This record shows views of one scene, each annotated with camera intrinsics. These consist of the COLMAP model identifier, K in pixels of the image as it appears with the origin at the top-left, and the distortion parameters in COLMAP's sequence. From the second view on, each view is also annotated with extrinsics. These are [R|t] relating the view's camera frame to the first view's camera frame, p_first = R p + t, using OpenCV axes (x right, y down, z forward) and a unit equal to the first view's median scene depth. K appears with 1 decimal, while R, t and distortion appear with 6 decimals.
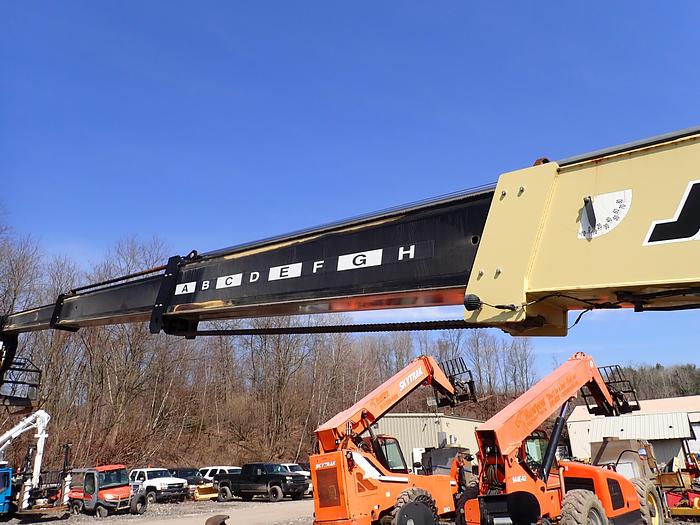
lens RADIAL K [[519.3, 0, 352.5], [0, 519.3, 264.7], [0, 0, 1]] dist [0.010034, -0.008159]
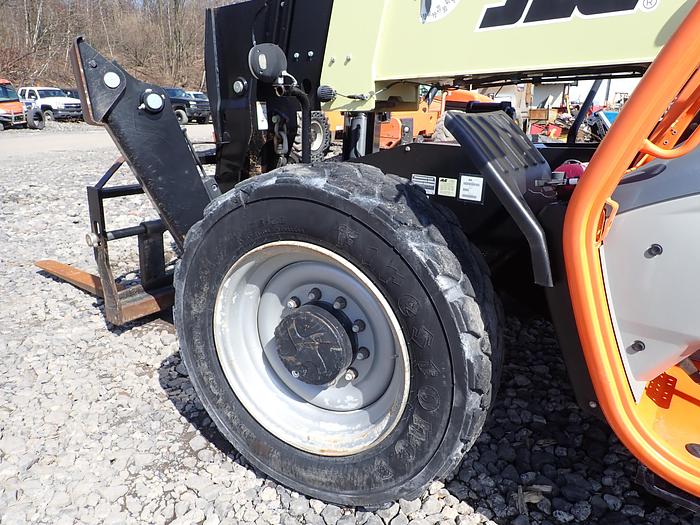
lens RADIAL K [[522.8, 0, 353.4], [0, 522.8, 262.4], [0, 0, 1]] dist [0.005325, -0.009990]
pose [[0.985456, -0.004332, 0.169878, 0.013025], [-0.100882, 0.789548, 0.605340, 0.014058], [-0.136749, -0.613674, 0.777627, -0.016927]]
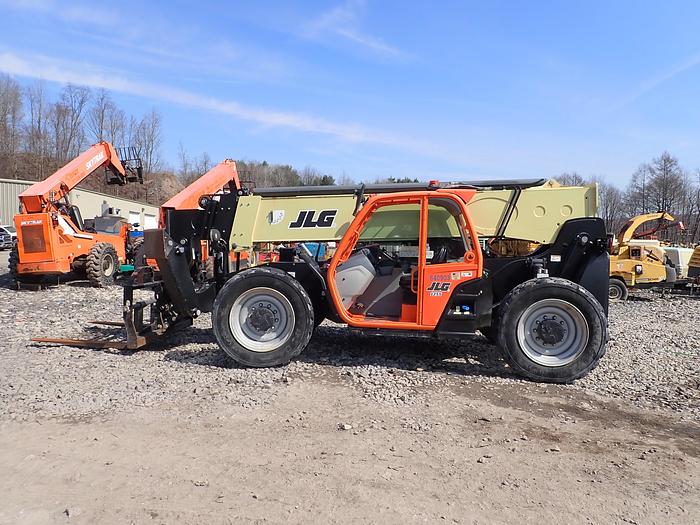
lens RADIAL K [[522.8, 0, 353.4], [0, 522.8, 262.4], [0, 0, 1]] dist [0.005325, -0.009990]
pose [[0.761029, 0.012059, 0.648606, -0.135614], [-0.269975, 0.915019, 0.299757, -0.056266], [-0.589872, -0.403231, 0.699611, -0.185991]]
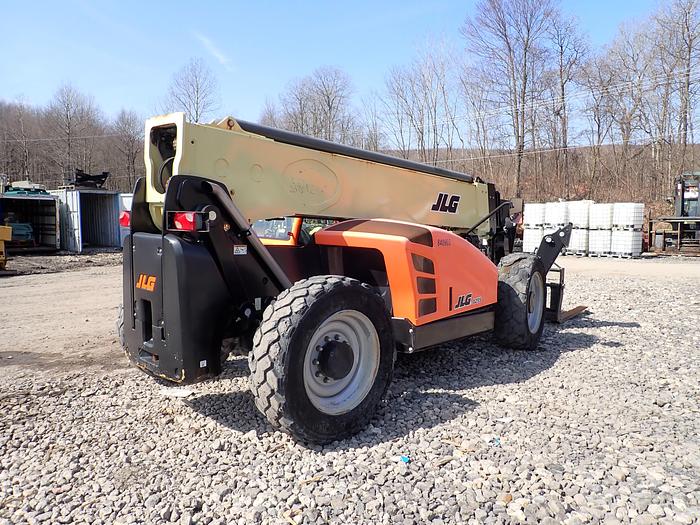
lens RADIAL K [[522.8, 0, 353.4], [0, 522.8, 262.4], [0, 0, 1]] dist [0.005325, -0.009990]
pose [[0.059826, 0.113182, -0.991772, 0.393527], [0.339252, 0.932105, 0.126837, 0.004409], [0.938791, -0.344048, 0.017367, 0.017478]]
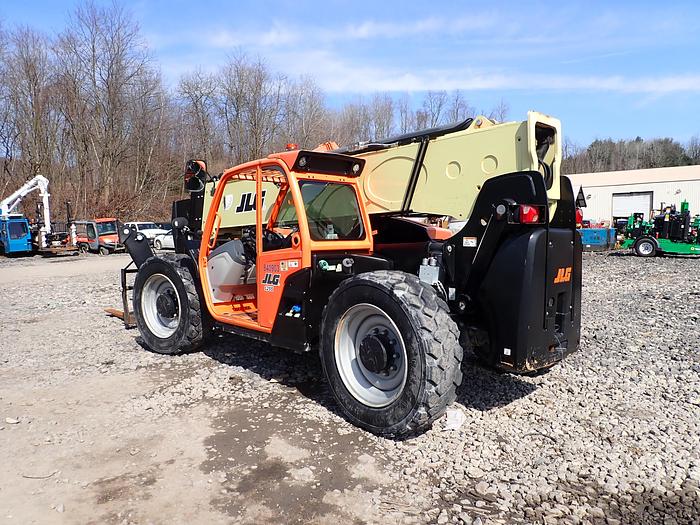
lens RADIAL K [[522.8, 0, 353.4], [0, 522.8, 262.4], [0, 0, 1]] dist [0.005325, -0.009990]
pose [[0.999682, 0.014214, 0.020807, 0.123318], [-0.021682, 0.905951, 0.422828, -0.073927], [-0.012840, -0.423145, 0.905971, -0.221056]]
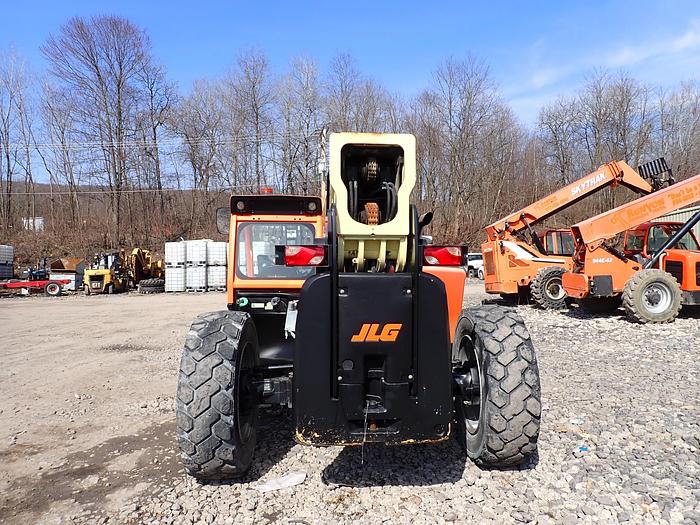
lens RADIAL K [[522.8, 0, 353.4], [0, 522.8, 262.4], [0, 0, 1]] dist [0.005325, -0.009990]
pose [[0.768668, 0.024423, -0.639181, 0.297762], [0.217538, 0.929726, 0.297132, -0.054291], [0.601520, -0.367442, 0.709338, -0.151244]]
